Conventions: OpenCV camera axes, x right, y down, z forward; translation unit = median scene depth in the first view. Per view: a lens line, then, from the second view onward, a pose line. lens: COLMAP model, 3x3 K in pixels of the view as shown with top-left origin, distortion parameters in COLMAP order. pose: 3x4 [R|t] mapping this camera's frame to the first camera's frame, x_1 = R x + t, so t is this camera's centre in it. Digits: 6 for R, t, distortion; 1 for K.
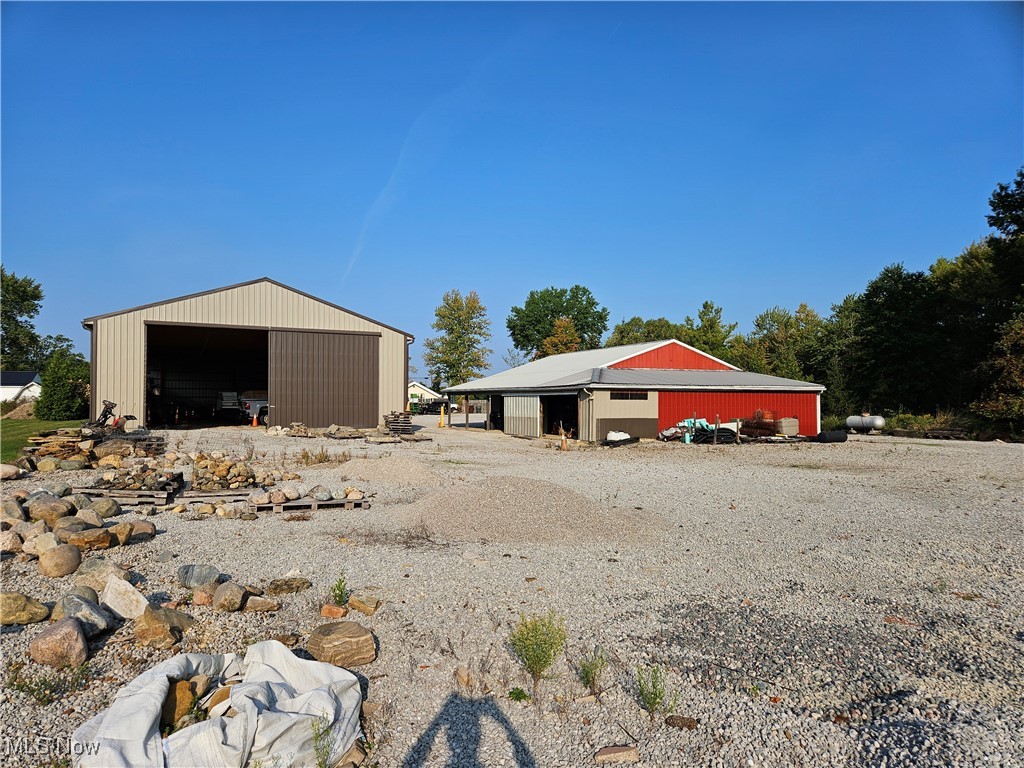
lens RADIAL K [[662.5, 0, 512.0], [0, 662.5, 384.0], [0, 0, 1]] dist [0.040478, -0.002659]
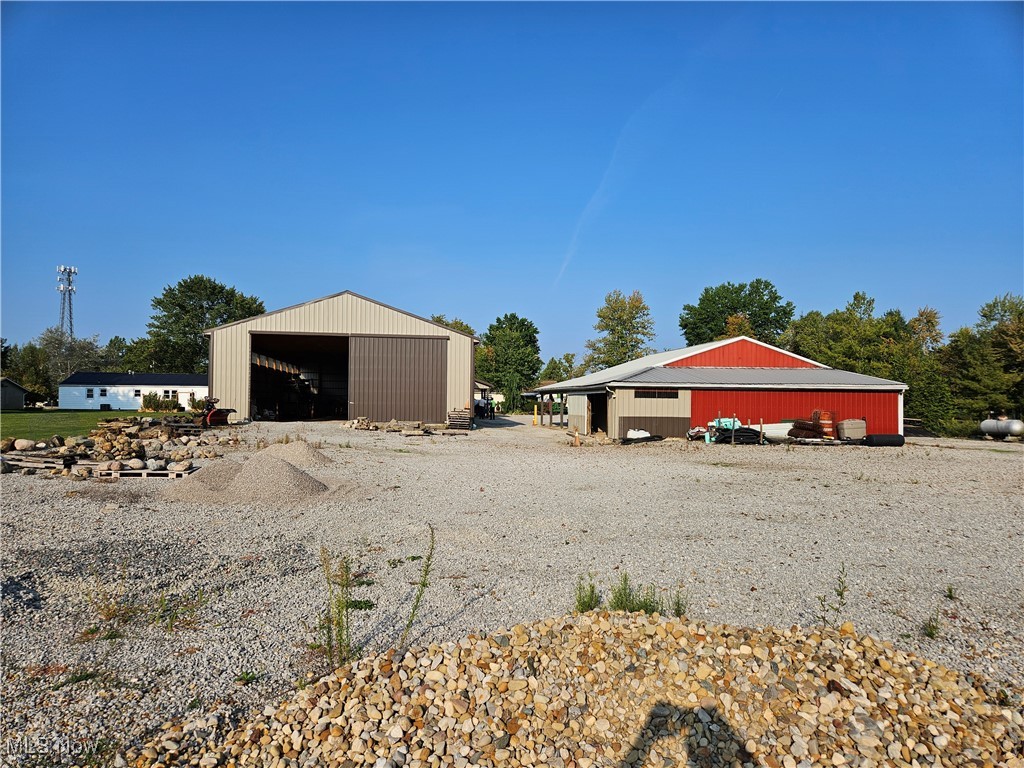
lens RADIAL K [[662.5, 0, 512.0], [0, 662.5, 384.0], [0, 0, 1]] dist [0.040478, -0.002659]
pose [[0.959045, -0.001495, -0.283250, 0.220406], [0.001108, 0.999998, -0.001524, 0.003228], [0.283251, 0.001148, 0.959045, -0.014372]]
